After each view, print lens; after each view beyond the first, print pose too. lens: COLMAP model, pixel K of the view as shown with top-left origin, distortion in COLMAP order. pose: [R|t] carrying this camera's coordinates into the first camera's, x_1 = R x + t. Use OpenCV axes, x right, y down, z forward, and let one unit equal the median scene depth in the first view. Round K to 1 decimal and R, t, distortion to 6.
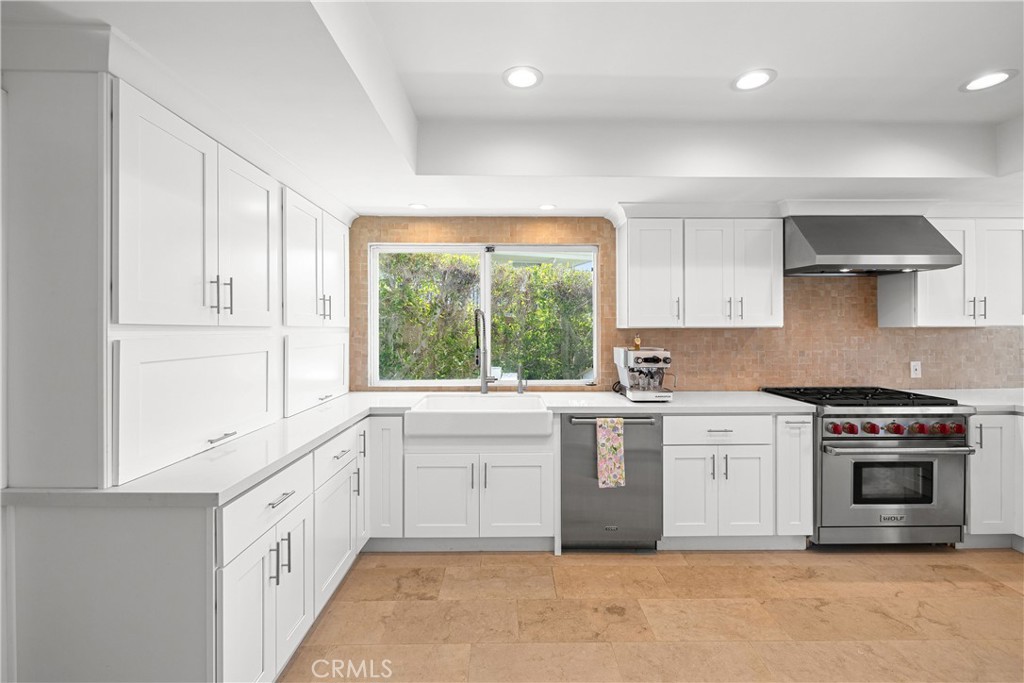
lens RADIAL K [[426.0, 0, 511.4], [0, 426.0, 333.2], [0, 0, 1]] dist [0.001585, 0.000299]
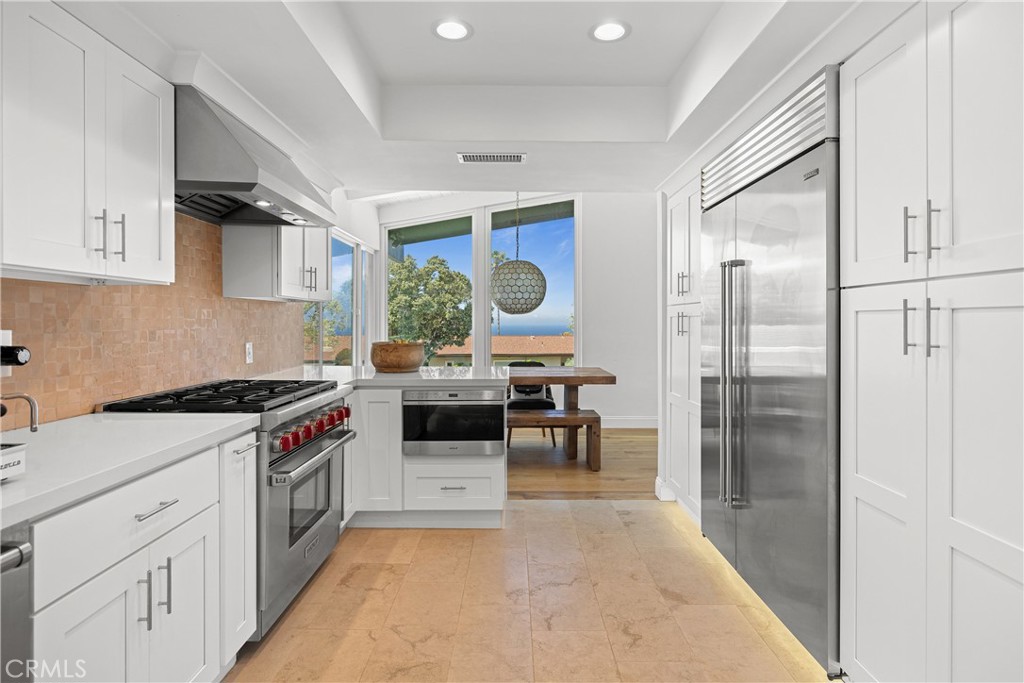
lens RADIAL K [[538.9, 0, 511.3], [0, 538.9, 323.7], [0, 0, 1]] dist [-0.002649, 0.000112]
pose [[0.015409, -0.000316, 0.999881, -0.040090], [0.006932, 0.999976, 0.000209, 0.034644], [-0.999857, 0.006928, 0.015411, 0.502517]]
